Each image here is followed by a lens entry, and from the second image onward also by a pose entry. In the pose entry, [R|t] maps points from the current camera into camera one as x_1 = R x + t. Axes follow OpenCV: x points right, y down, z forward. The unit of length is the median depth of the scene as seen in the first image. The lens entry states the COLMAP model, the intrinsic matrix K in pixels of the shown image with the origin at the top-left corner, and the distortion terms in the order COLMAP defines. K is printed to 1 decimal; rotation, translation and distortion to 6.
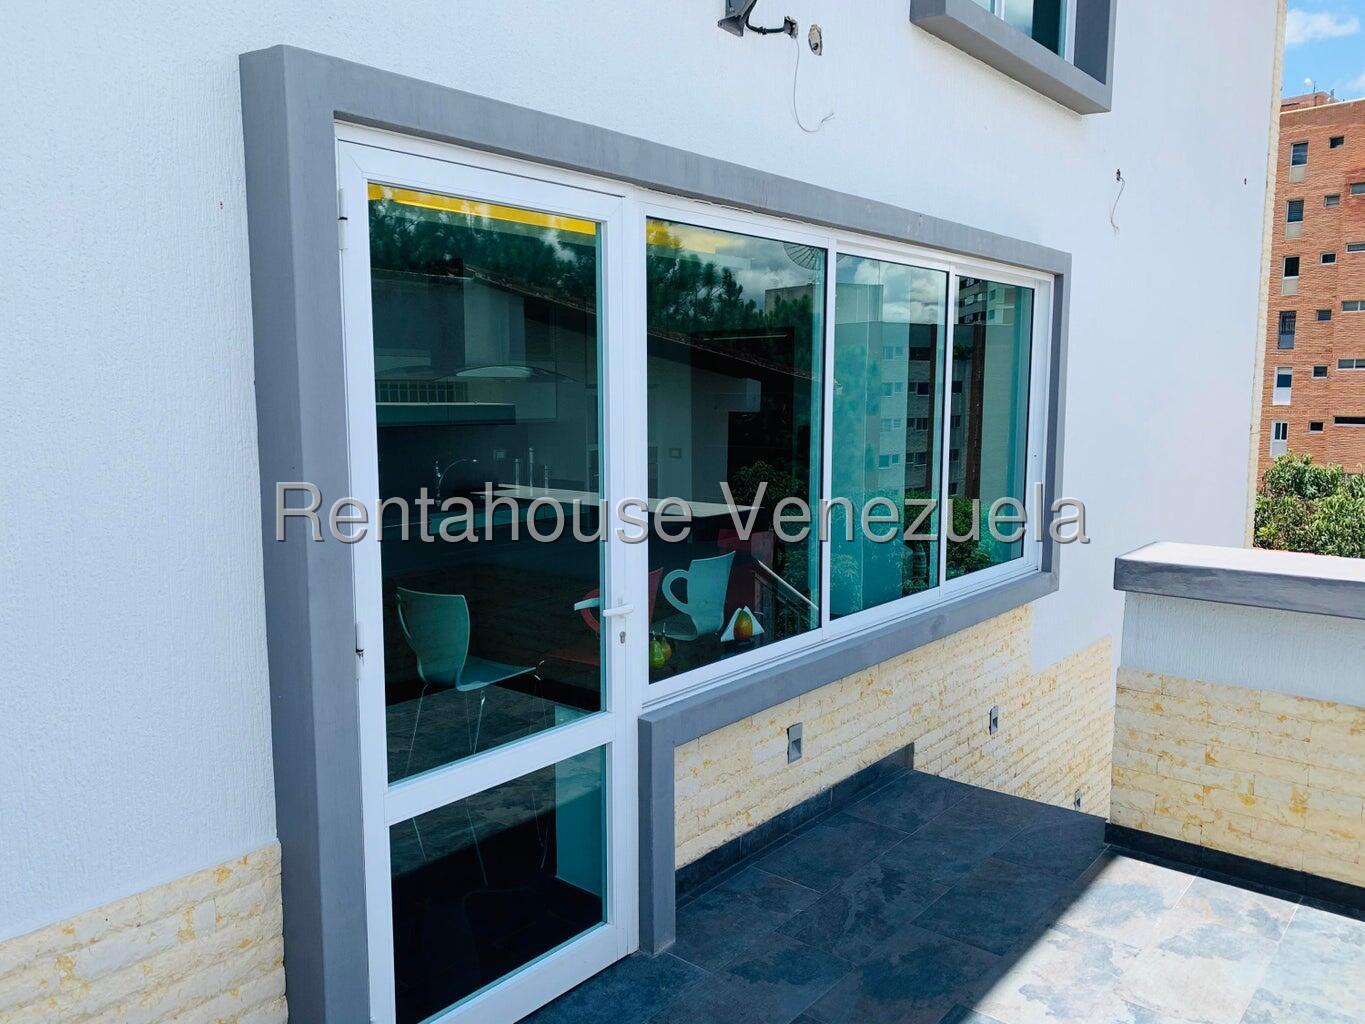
lens RADIAL K [[1046.1, 0, 682.5], [0, 1046.1, 512.0], [0, 0, 1]] dist [0.007520, -0.042297]
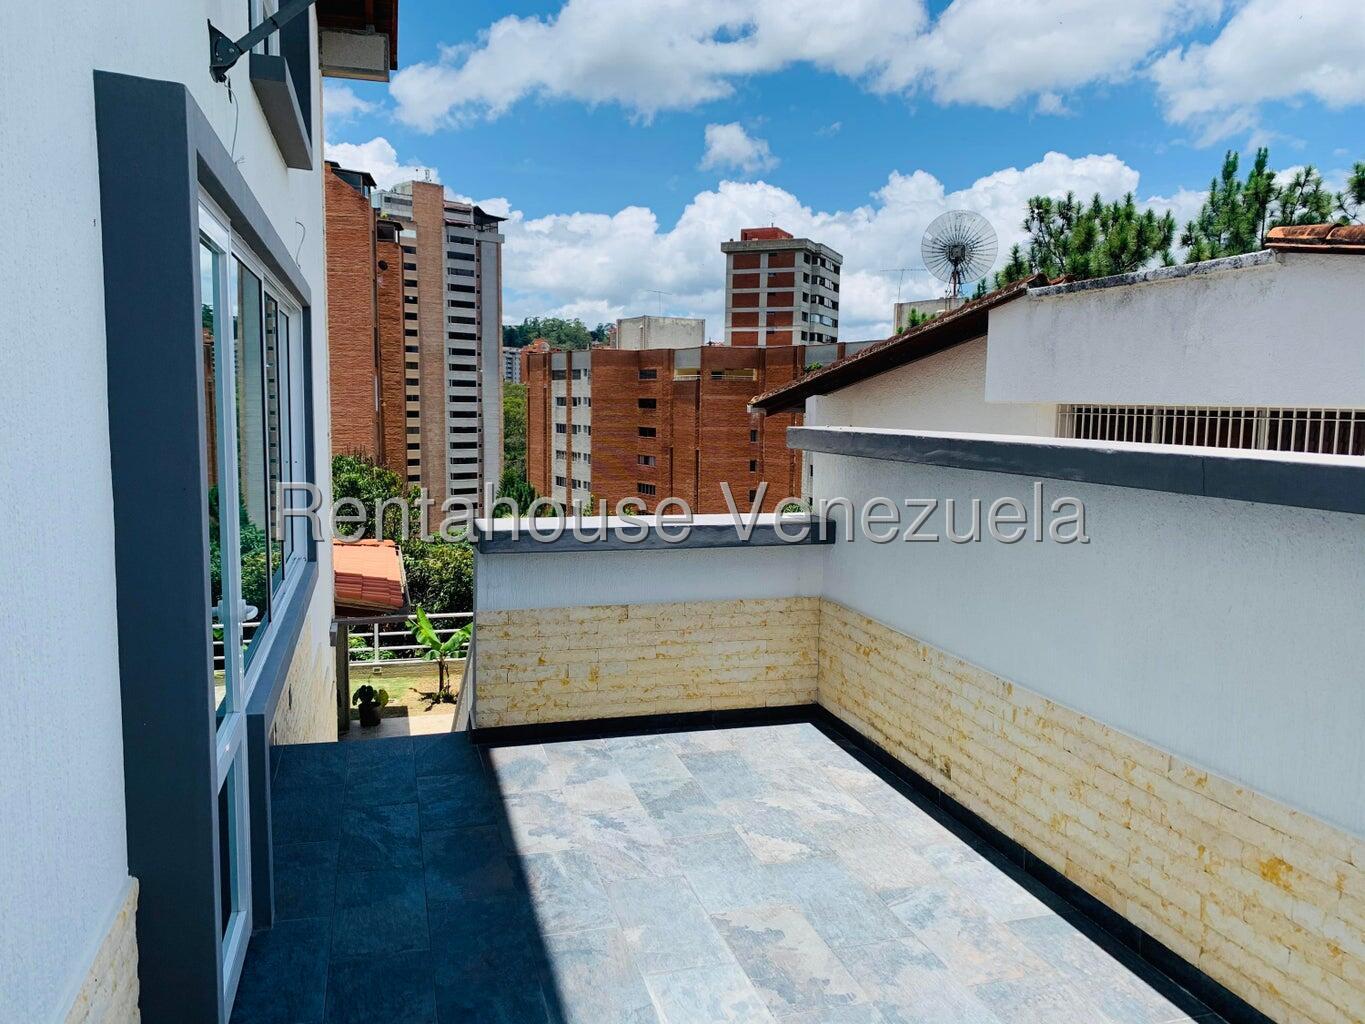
lens RADIAL K [[1046.1, 0, 682.5], [0, 1046.1, 512.0], [0, 0, 1]] dist [0.007520, -0.042297]
pose [[0.530268, -0.080243, 0.844025, -0.626904], [0.091939, 0.995083, 0.036842, -0.007314], [-0.842831, 0.058062, 0.535038, 0.039393]]
